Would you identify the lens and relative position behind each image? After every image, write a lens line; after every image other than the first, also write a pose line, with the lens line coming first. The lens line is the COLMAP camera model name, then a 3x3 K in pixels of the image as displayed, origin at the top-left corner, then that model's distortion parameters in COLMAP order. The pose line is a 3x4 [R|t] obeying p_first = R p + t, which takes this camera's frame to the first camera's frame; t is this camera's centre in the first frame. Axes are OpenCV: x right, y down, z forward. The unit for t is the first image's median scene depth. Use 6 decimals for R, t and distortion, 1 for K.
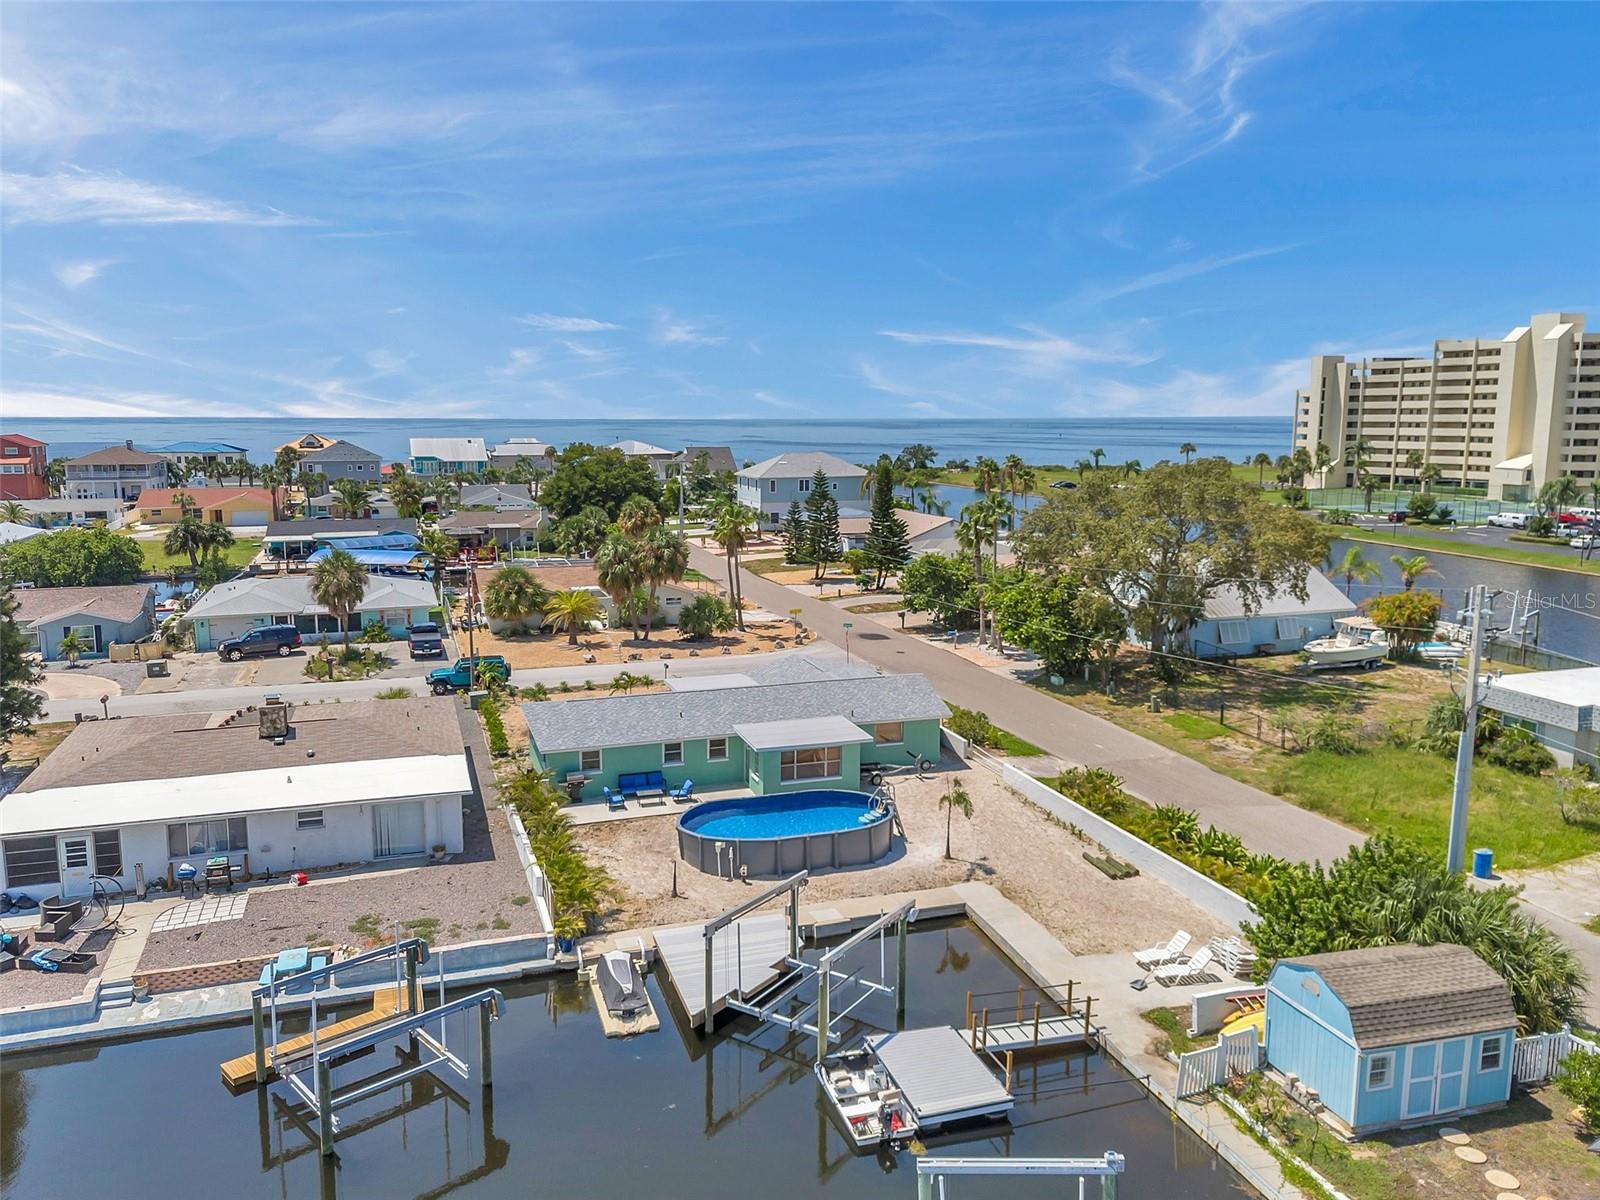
lens RADIAL K [[1188.0, 0, 784.7], [0, 1188.0, 602.2], [0, 0, 1]] dist [0.081518, -0.084365]
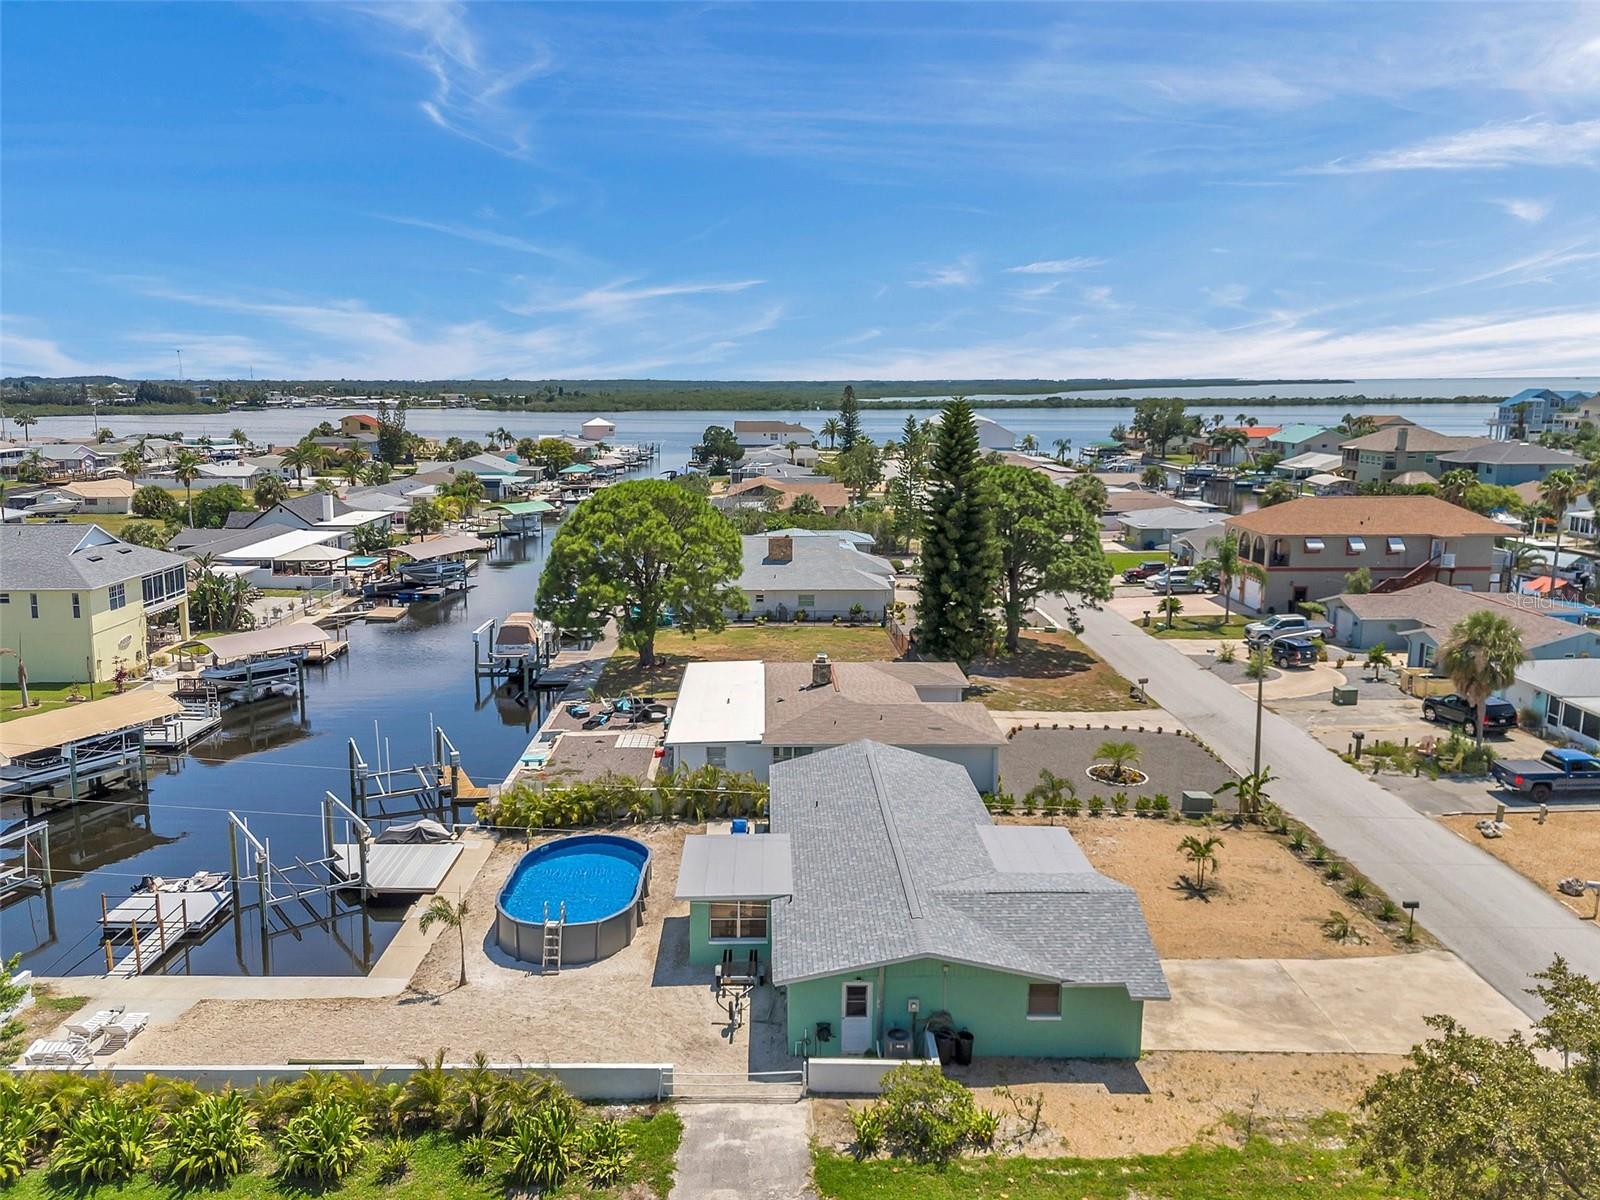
lens RADIAL K [[1201.9, 0, 764.1], [0, 1201.9, 573.2], [0, 0, 1]] dist [0.073722, -0.068729]
pose [[-0.318838, 0.151672, -0.935595, 0.795327], [-0.140211, 0.968705, 0.204822, -0.267304], [0.937381, 0.196486, -0.287594, 1.319026]]
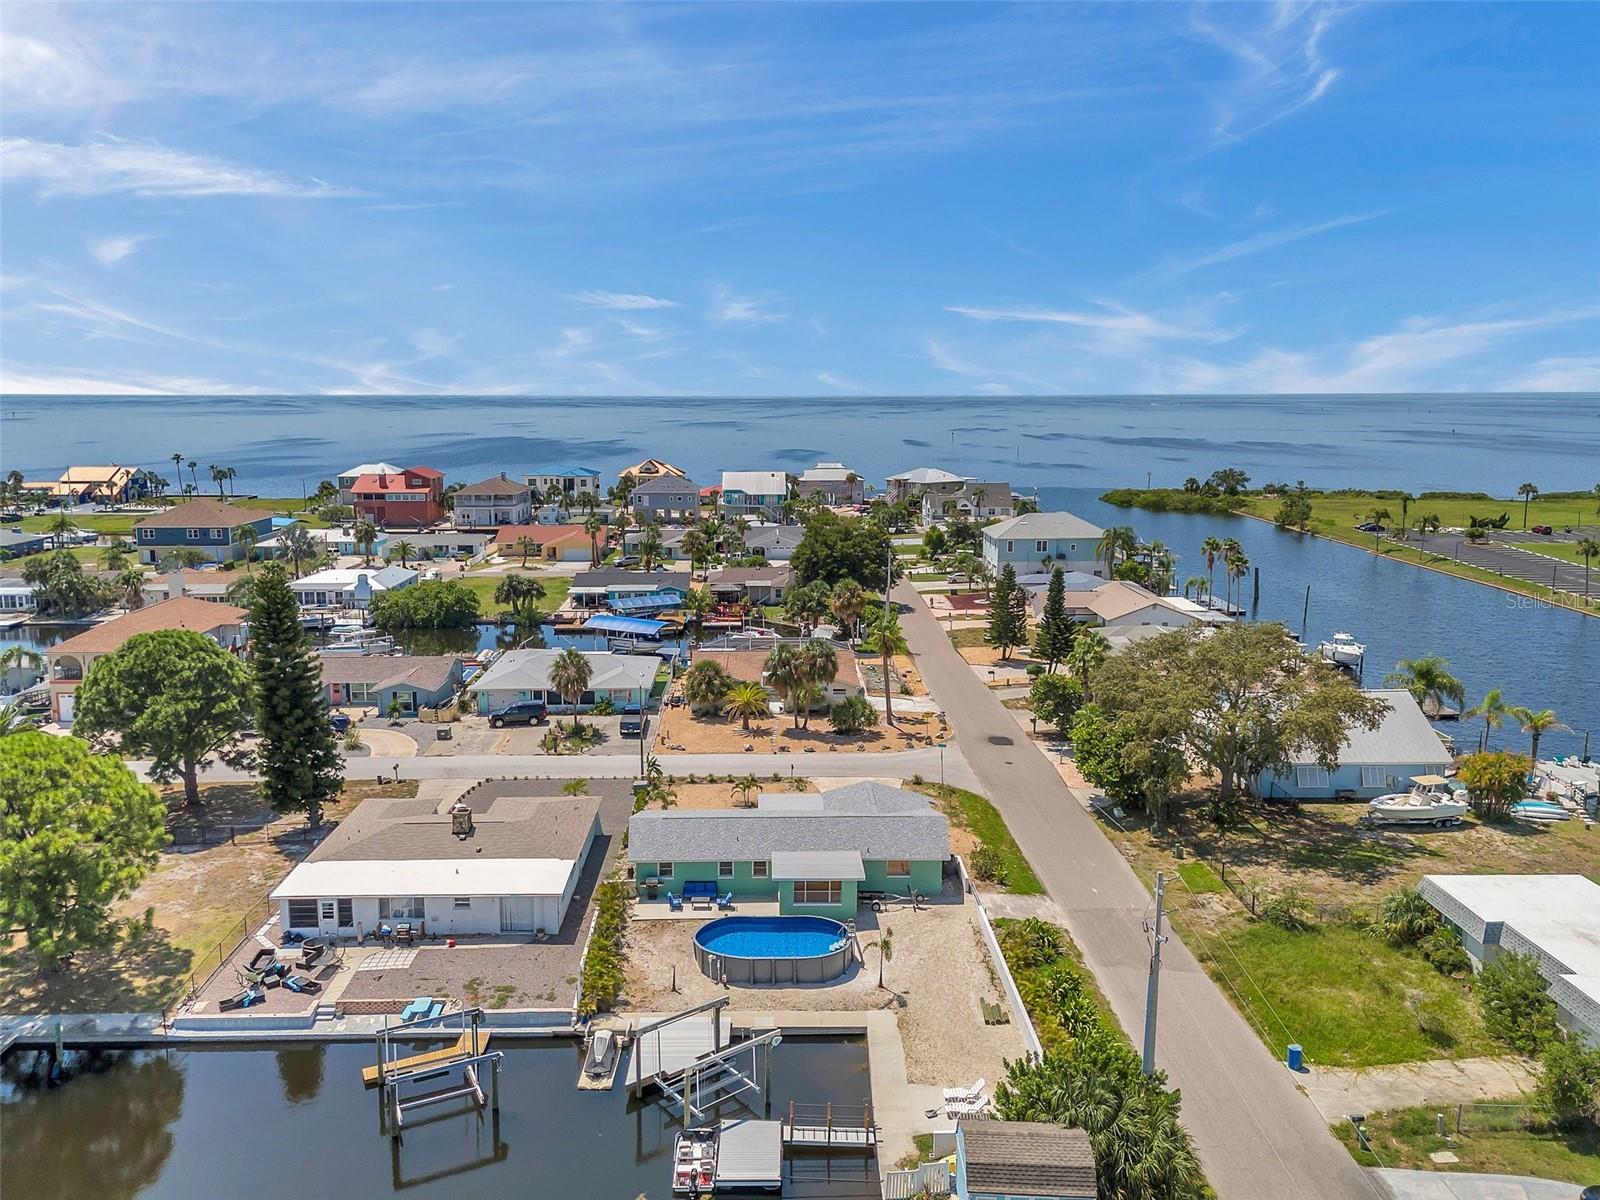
lens RADIAL K [[1190.2, 0, 775.5], [0, 1190.2, 588.6], [0, 0, 1]] dist [0.076315, -0.069033]
pose [[0.953885, 0.048302, -0.296261, 0.380834], [-0.045679, 0.998832, 0.015772, -0.236823], [0.296677, -0.001512, 0.954977, -0.311987]]
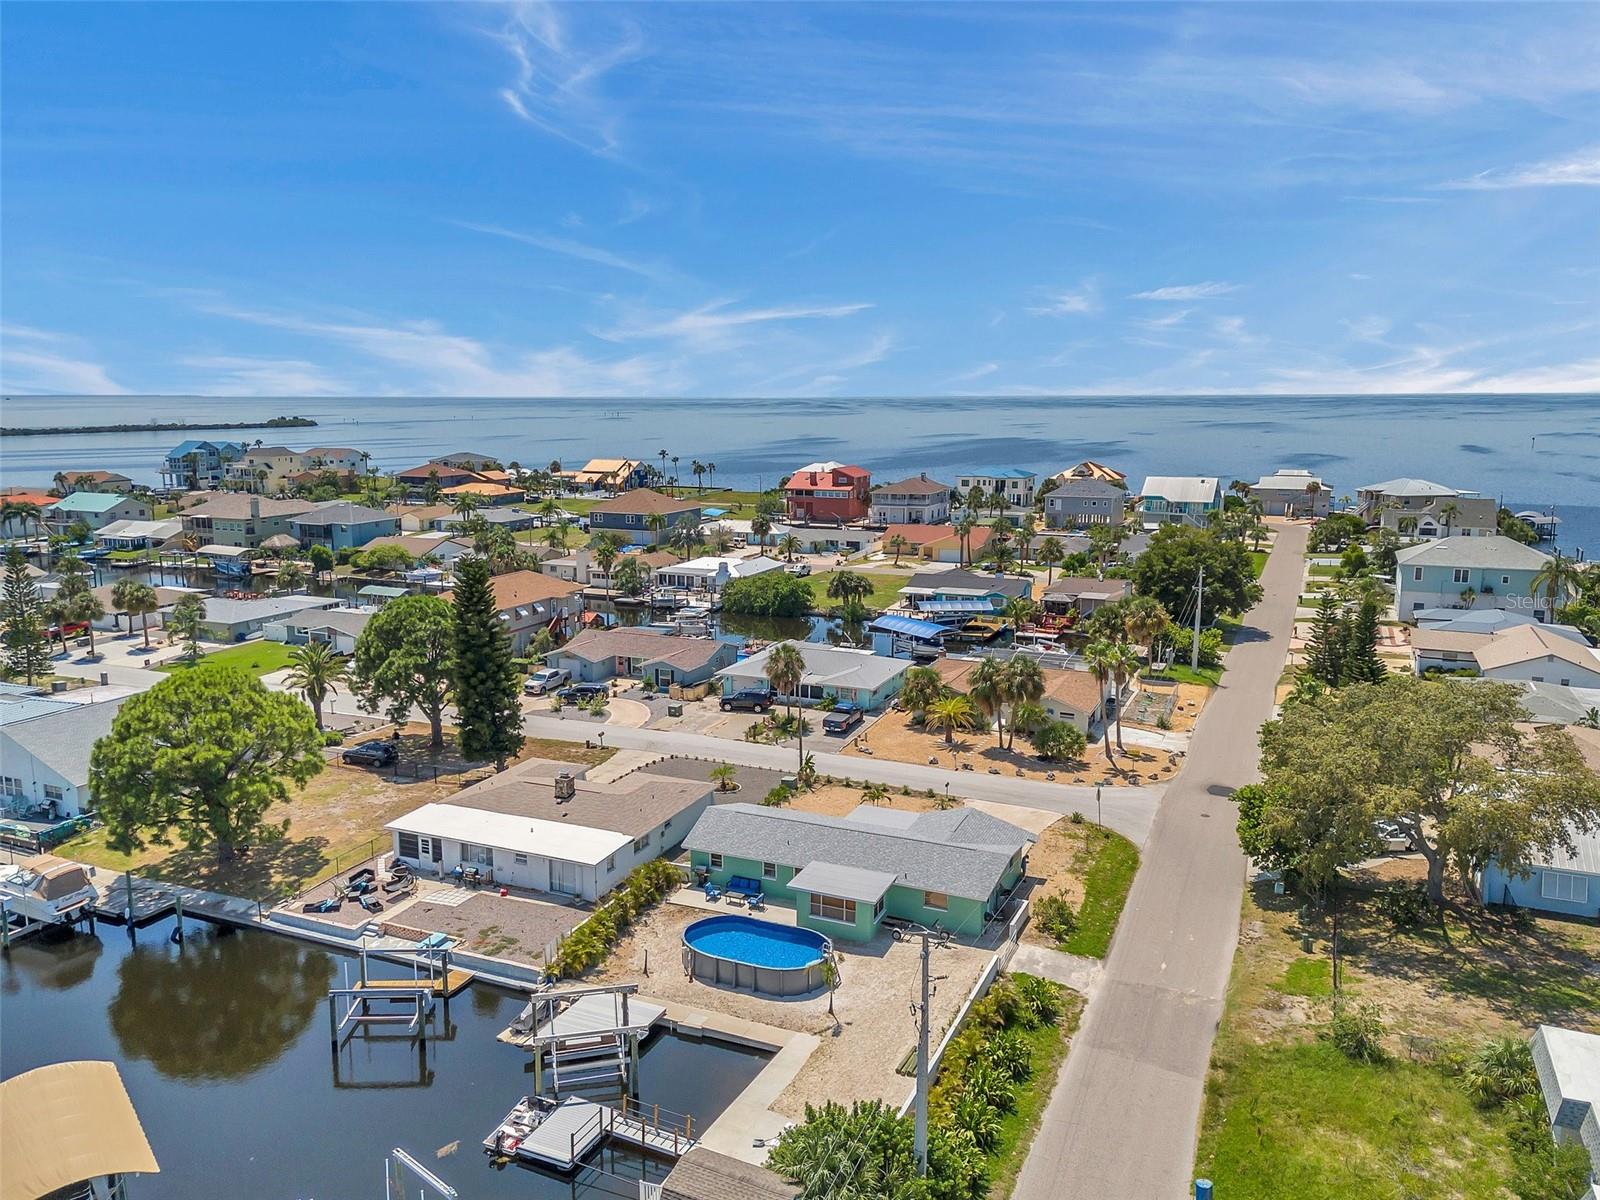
lens RADIAL K [[1188.0, 0, 784.7], [0, 1188.0, 602.2], [0, 0, 1]] dist [0.081518, -0.084365]
pose [[0.738634, 0.115849, -0.664078, 0.863786], [-0.102880, 0.992955, 0.058791, -0.284239], [0.666210, 0.024896, 0.745349, -0.016743]]
